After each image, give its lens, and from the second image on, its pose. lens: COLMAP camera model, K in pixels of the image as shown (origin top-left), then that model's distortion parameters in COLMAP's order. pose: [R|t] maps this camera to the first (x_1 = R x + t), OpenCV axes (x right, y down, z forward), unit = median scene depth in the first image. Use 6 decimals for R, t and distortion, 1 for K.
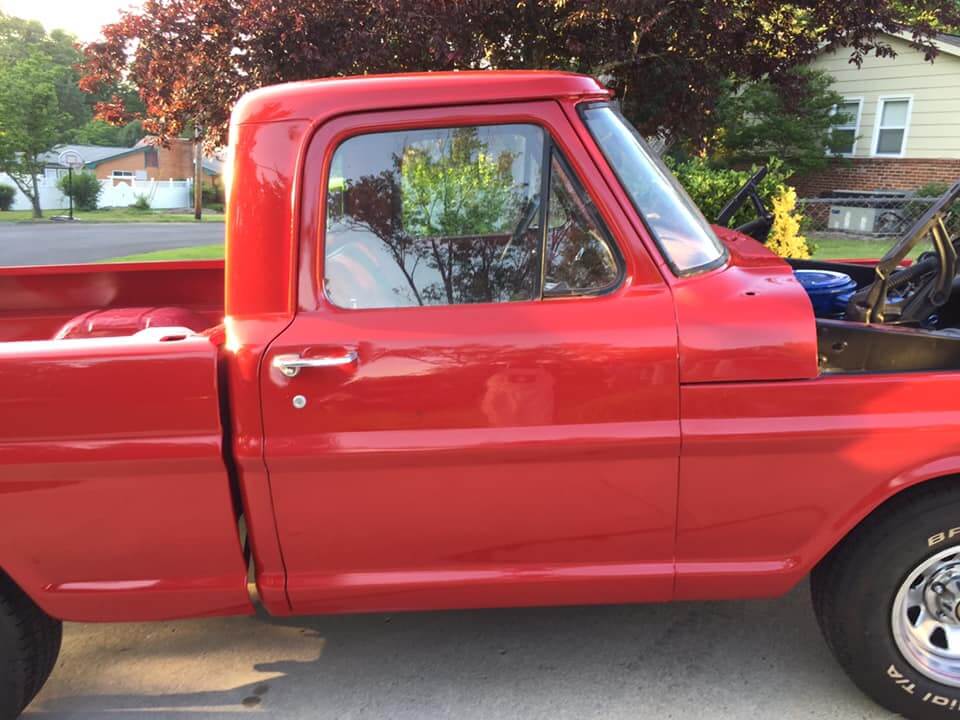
lens RADIAL K [[813.3, 0, 473.1], [0, 813.3, 375.7], [0, 0, 1]] dist [0.075478, -0.111615]
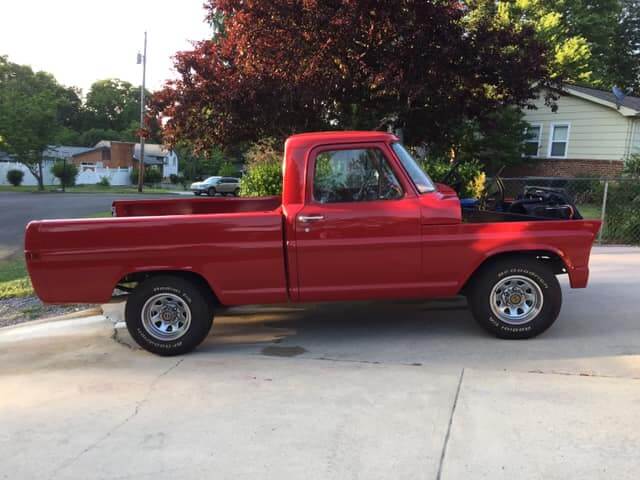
lens RADIAL K [[542.2, 0, 315.4], [0, 542.2, 250.5], [0, 0, 1]] dist [0.075478, -0.111615]
pose [[0.999813, 0.006007, 0.018373, -0.020052], [-0.004372, 0.996132, -0.087763, 0.028182], [-0.018829, 0.087666, 0.995972, -0.109222]]
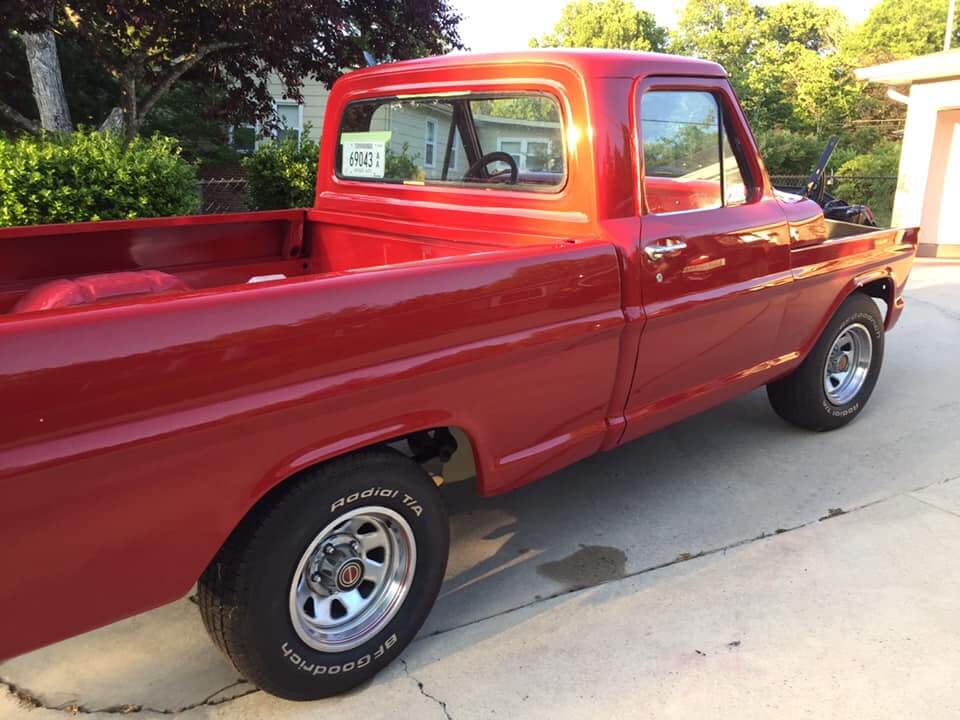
lens RADIAL K [[813.3, 0, 473.1], [0, 813.3, 375.7], [0, 0, 1]] dist [0.075478, -0.111615]
pose [[0.716932, -0.158121, 0.678974, -0.130244], [0.158541, 0.985399, 0.062077, 0.005778], [-0.678876, 0.063140, 0.731533, 0.016634]]
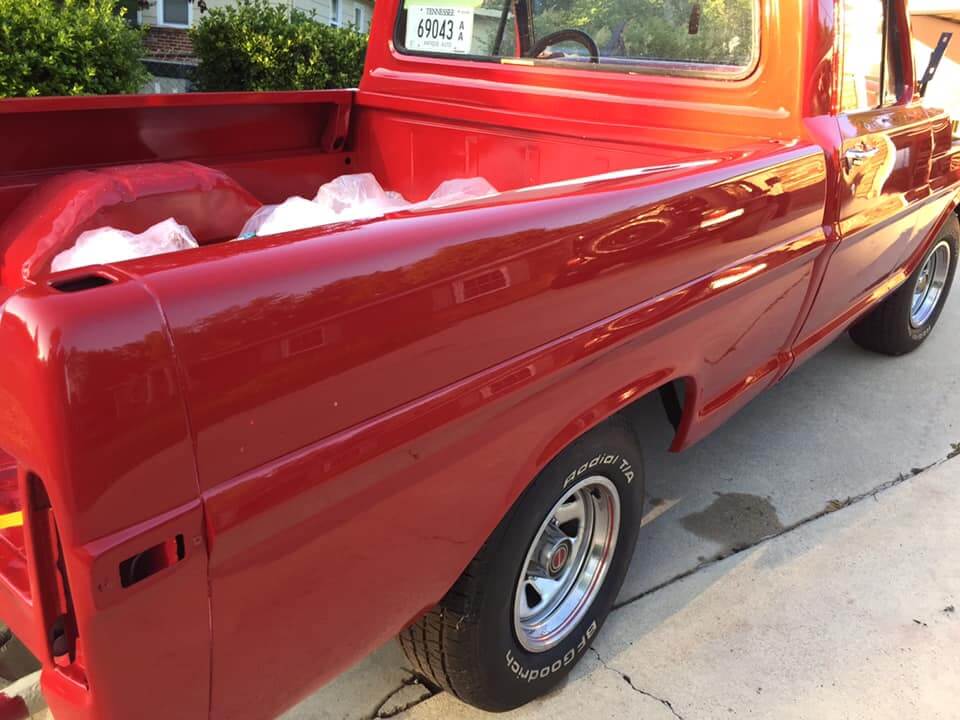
lens RADIAL K [[813.3, 0, 473.1], [0, 813.3, 375.7], [0, 0, 1]] dist [0.075478, -0.111615]
pose [[0.615171, -0.243405, 0.749879, -0.139129], [0.137853, 0.969704, 0.201669, -0.001926], [-0.776248, -0.020688, 0.630088, 0.059995]]
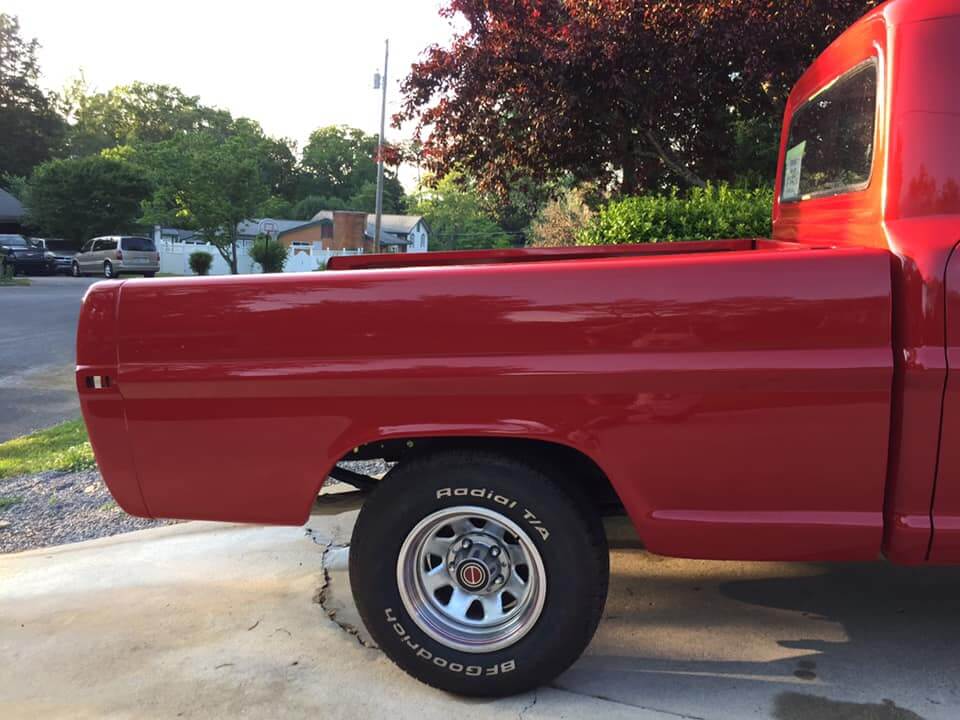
lens RADIAL K [[813.3, 0, 473.1], [0, 813.3, 375.7], [0, 0, 1]] dist [0.075478, -0.111615]
pose [[0.985727, 0.026406, -0.166269, -0.057186], [-0.040891, 0.995600, -0.084310, 0.018674], [0.163311, 0.089906, 0.982470, 0.002109]]
